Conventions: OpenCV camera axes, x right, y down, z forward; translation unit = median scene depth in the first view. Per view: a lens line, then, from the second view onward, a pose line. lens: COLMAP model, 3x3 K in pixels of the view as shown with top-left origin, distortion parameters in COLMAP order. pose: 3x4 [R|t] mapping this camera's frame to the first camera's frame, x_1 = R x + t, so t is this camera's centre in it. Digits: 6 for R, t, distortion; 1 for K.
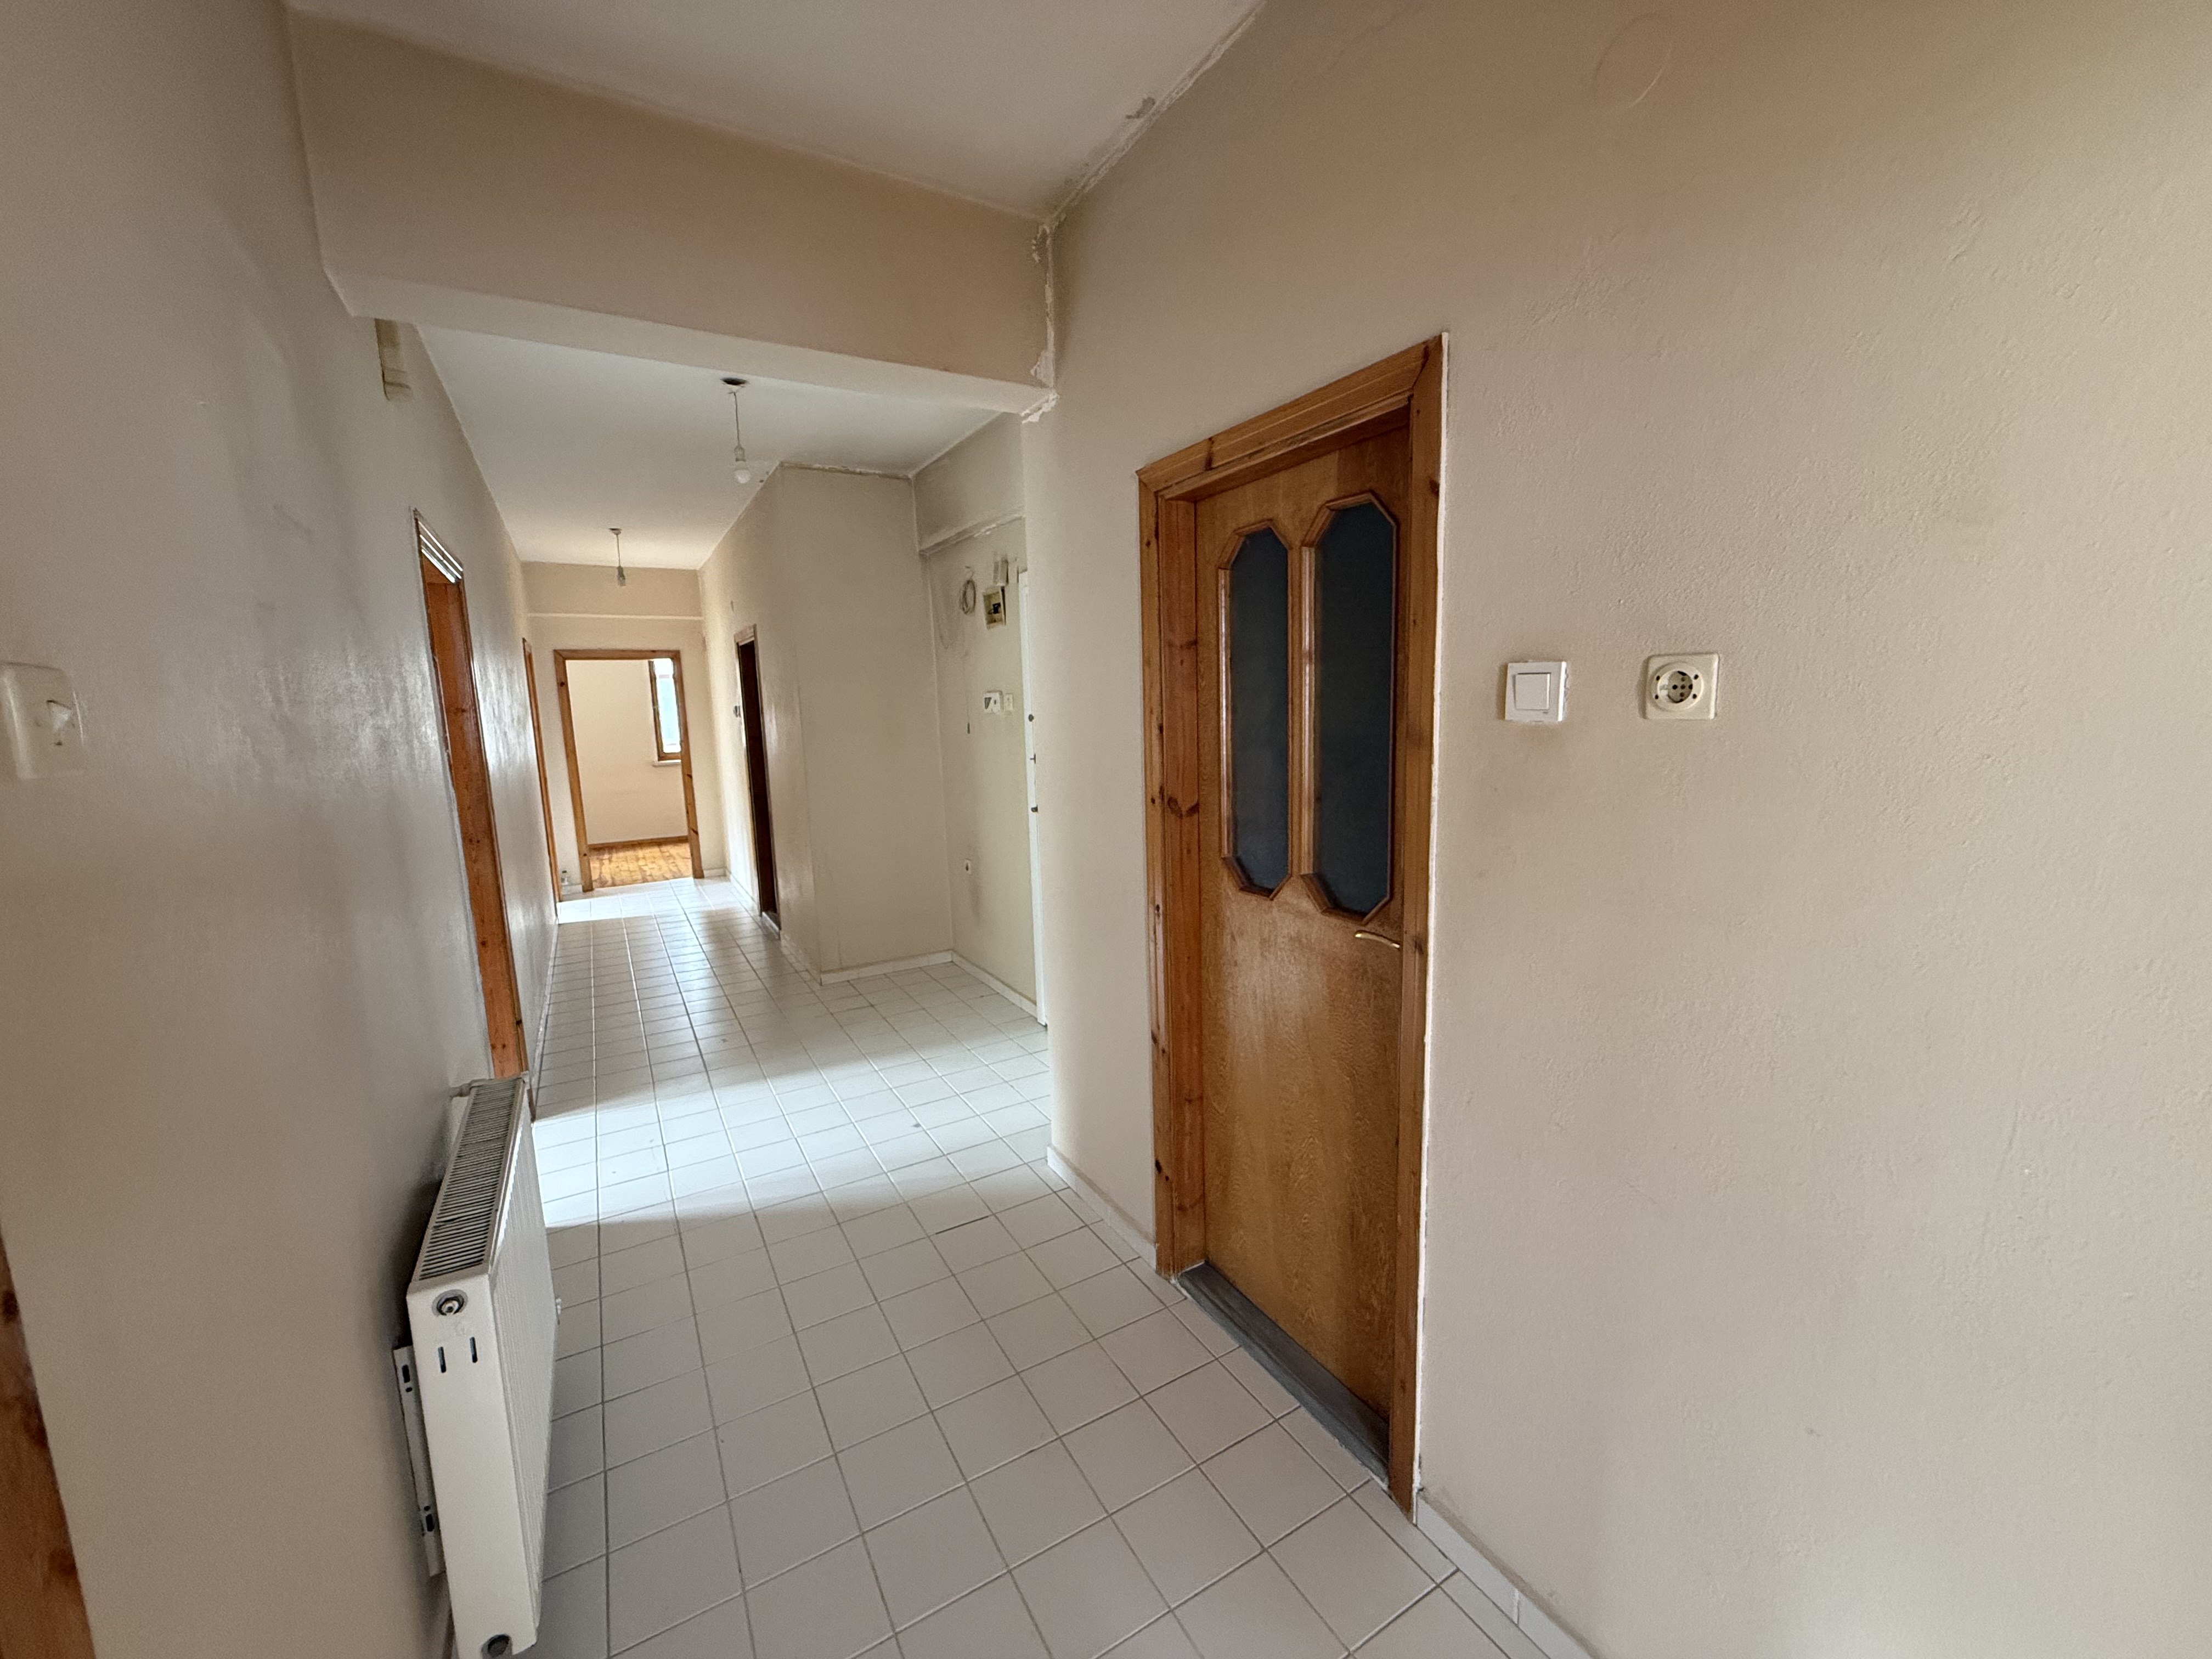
lens RADIAL K [[871.5, 0, 1097.1], [0, 871.5, 822.8], [0, 0, 1]] dist [0.000409, 0.000110]
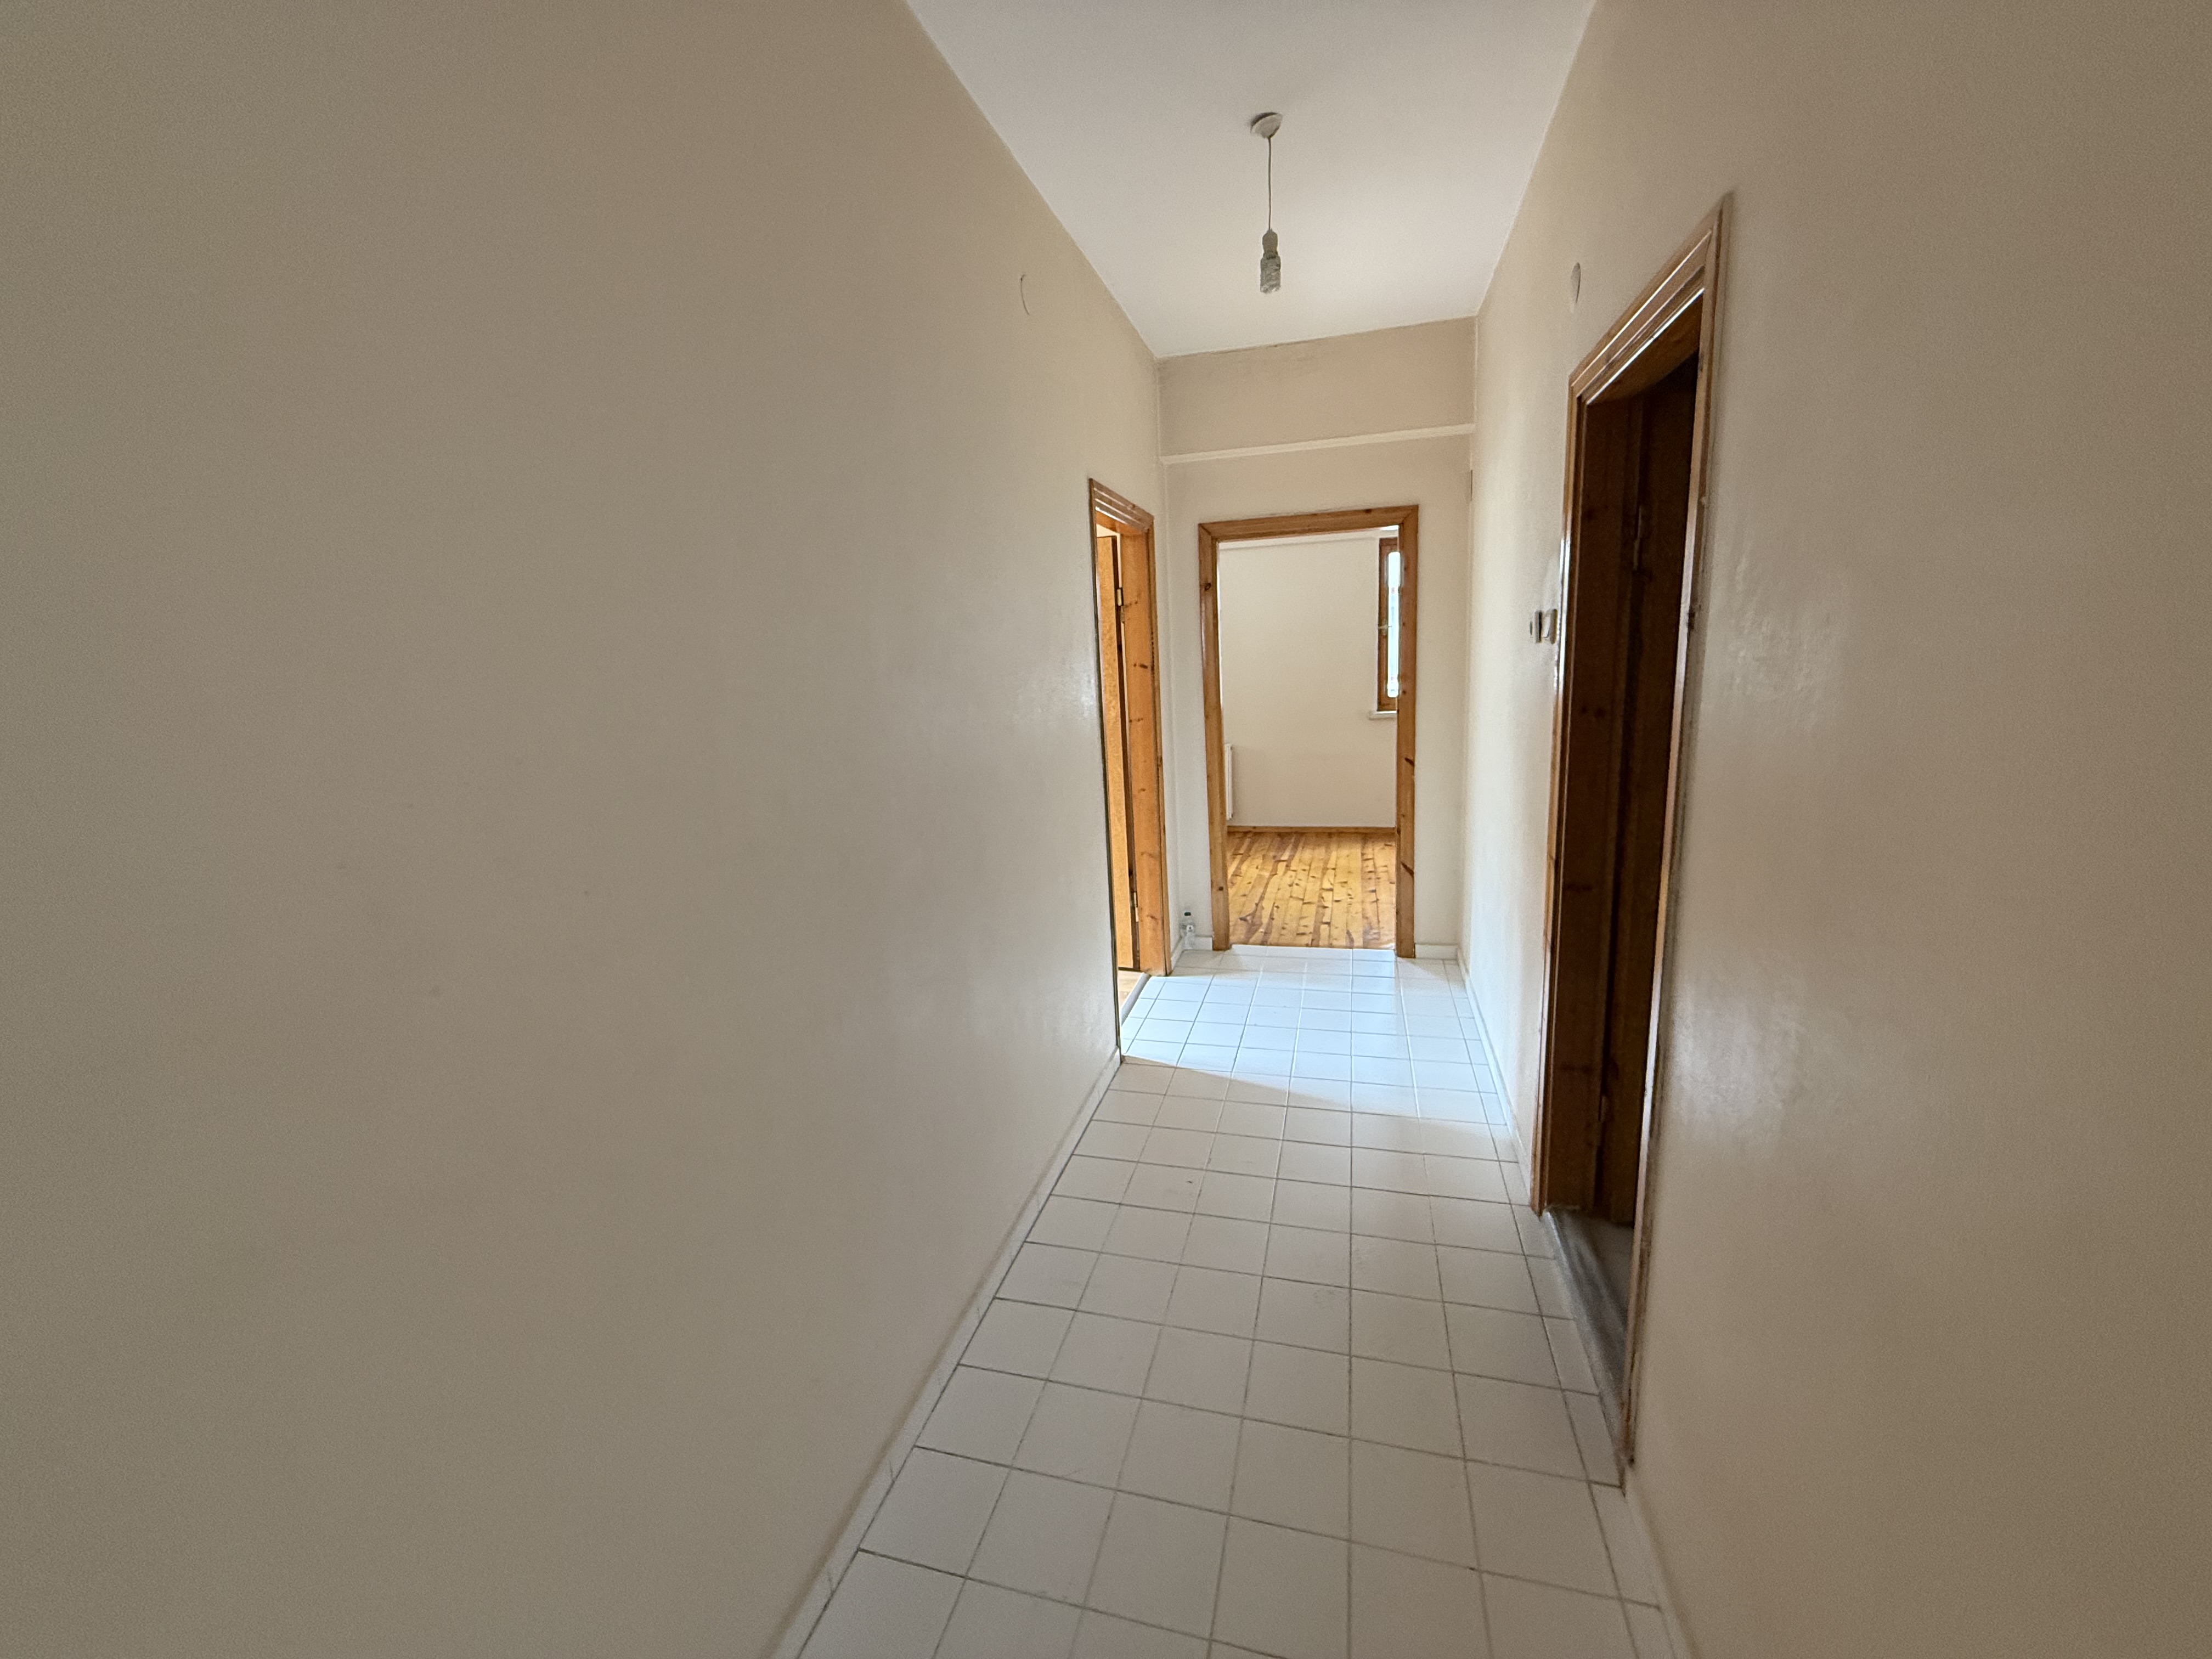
lens RADIAL K [[871.5, 0, 1097.1], [0, 871.5, 822.8], [0, 0, 1]] dist [0.000409, 0.000110]
pose [[0.708709, 0.124148, -0.694492, -0.245559], [-0.069886, 0.991907, 0.105998, -0.060384], [0.702031, -0.026586, 0.711650, 0.522704]]
